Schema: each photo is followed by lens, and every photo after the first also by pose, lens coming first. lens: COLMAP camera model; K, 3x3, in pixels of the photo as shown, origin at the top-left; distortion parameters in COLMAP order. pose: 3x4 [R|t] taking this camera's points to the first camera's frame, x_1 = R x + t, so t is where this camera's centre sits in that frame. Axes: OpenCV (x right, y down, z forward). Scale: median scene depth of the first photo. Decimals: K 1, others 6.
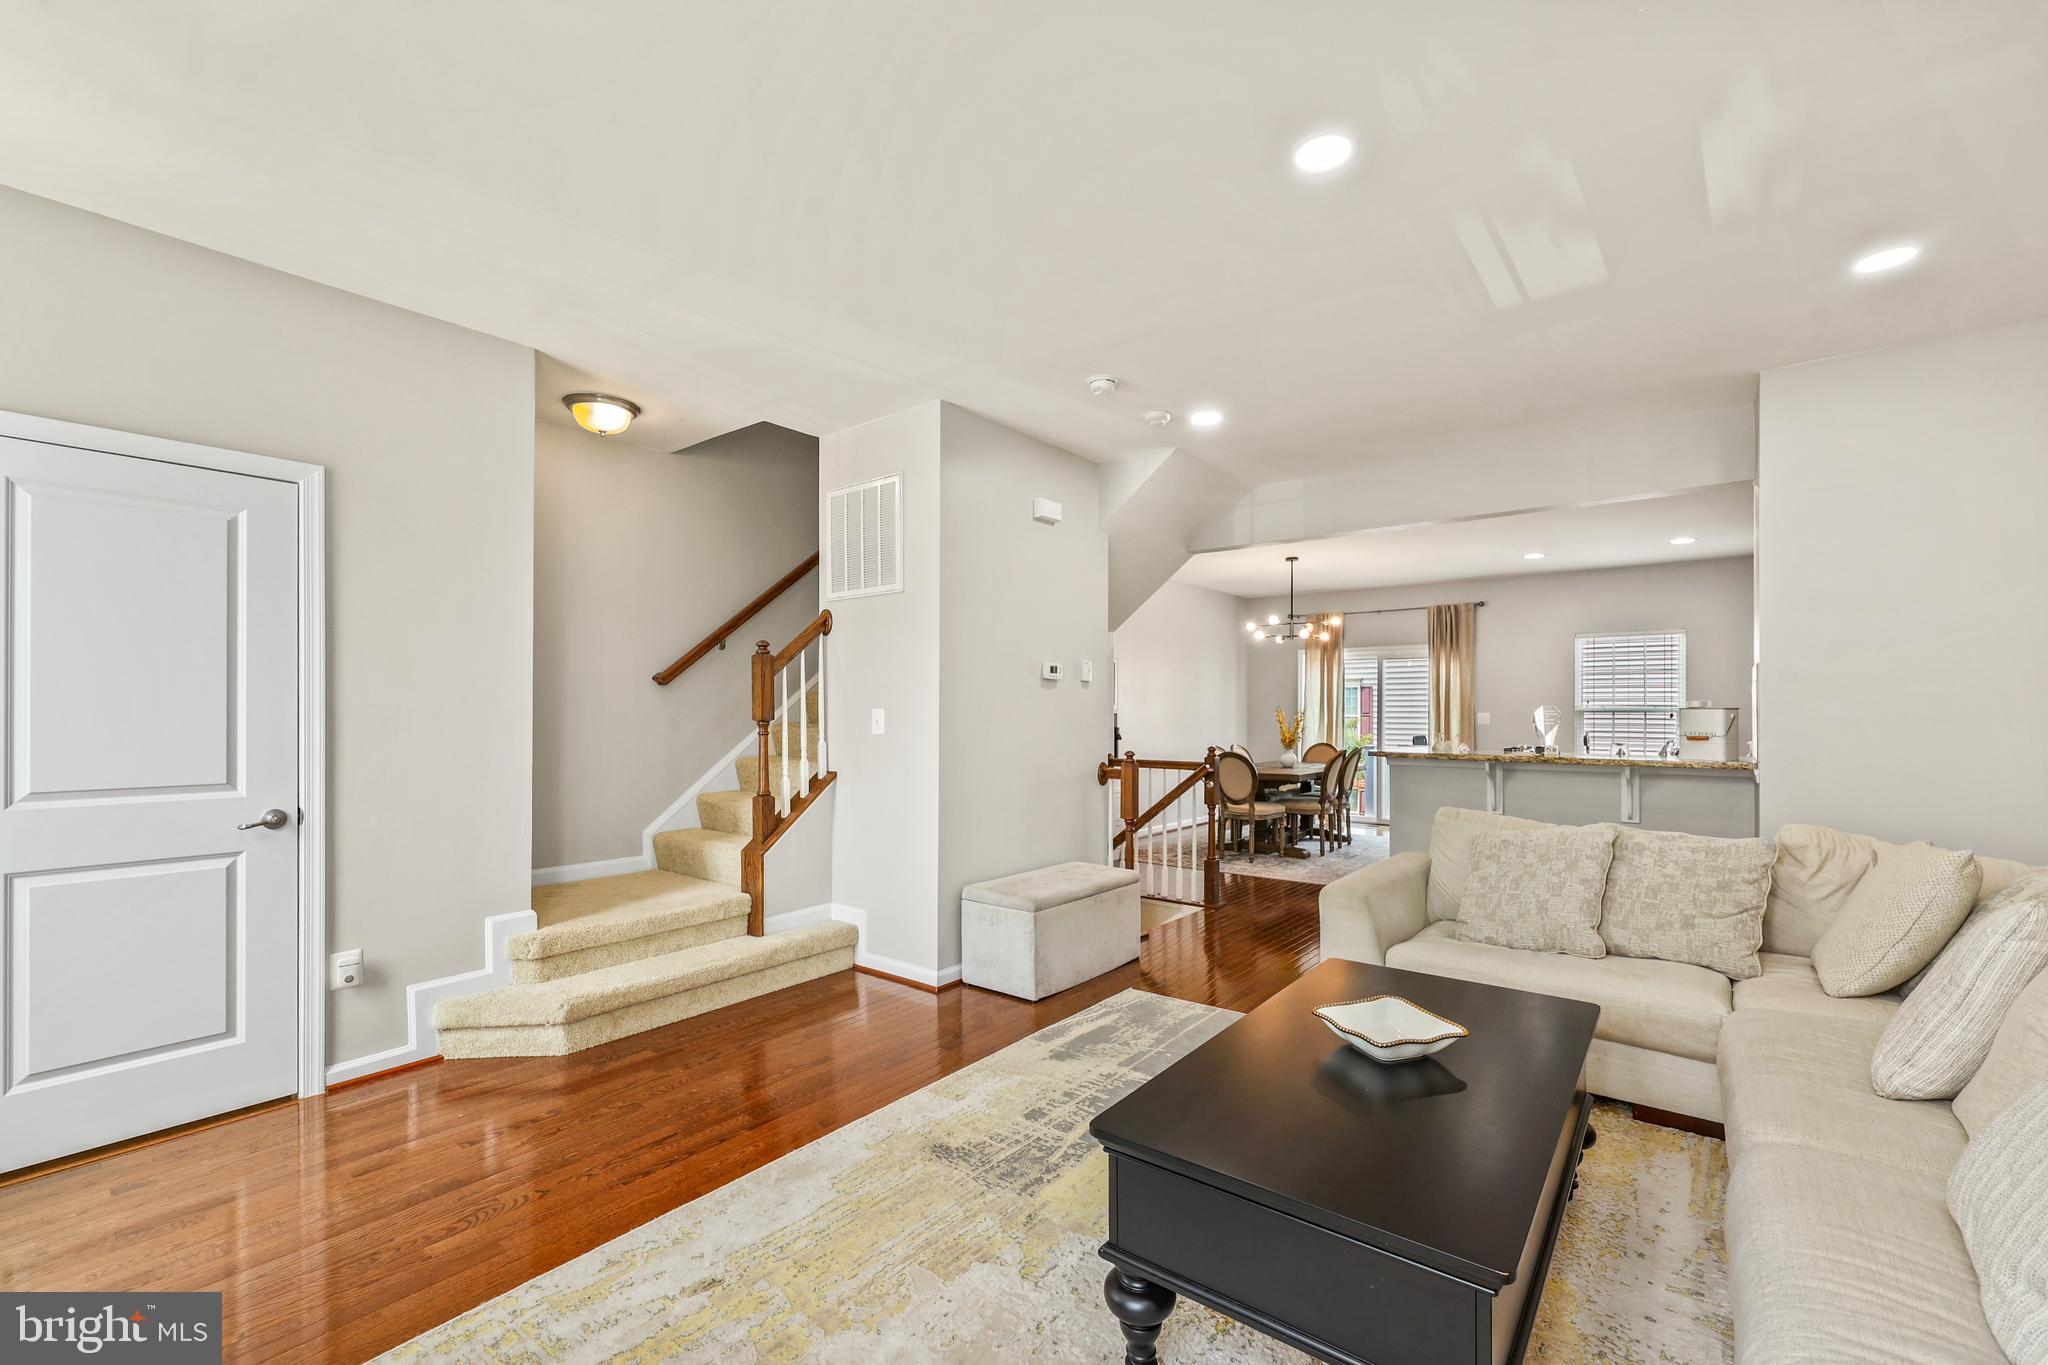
lens RADIAL K [[855.6, 0, 1065.4], [0, 855.6, 713.2], [0, 0, 1]] dist [0.000417, -0.000790]
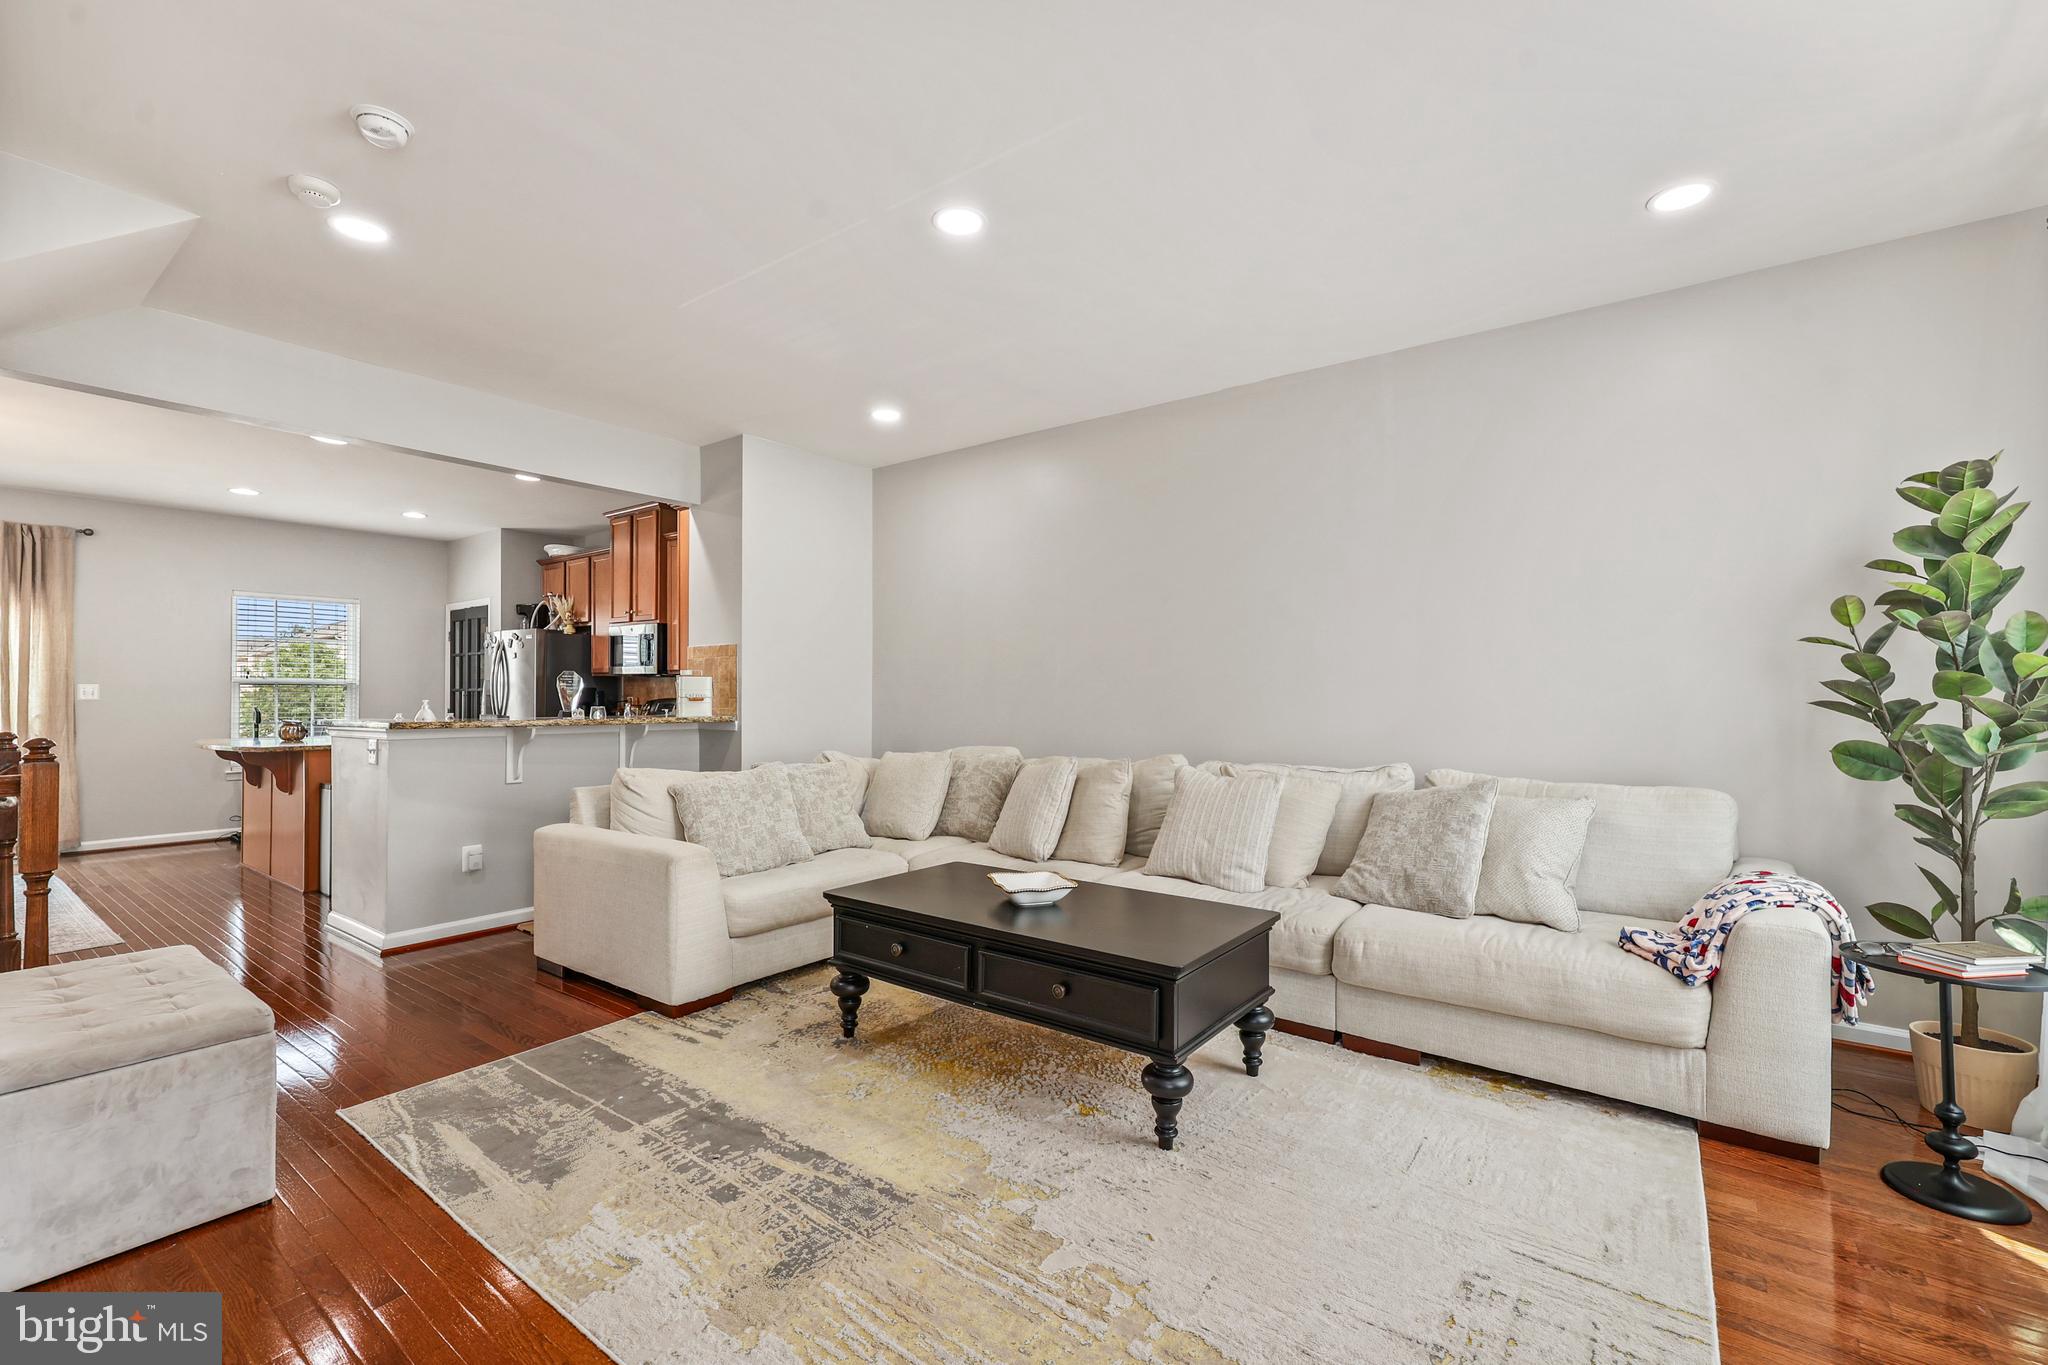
lens RADIAL K [[855.6, 0, 1018.6], [0, 855.6, 691.7], [0, 0, 1]] dist [0.000417, -0.000790]
pose [[0.004296, 0.006187, 0.999972, -0.261871], [0.000270, 0.999981, -0.006189, 0.012272], [-0.999991, 0.000297, 0.004294, 0.248215]]
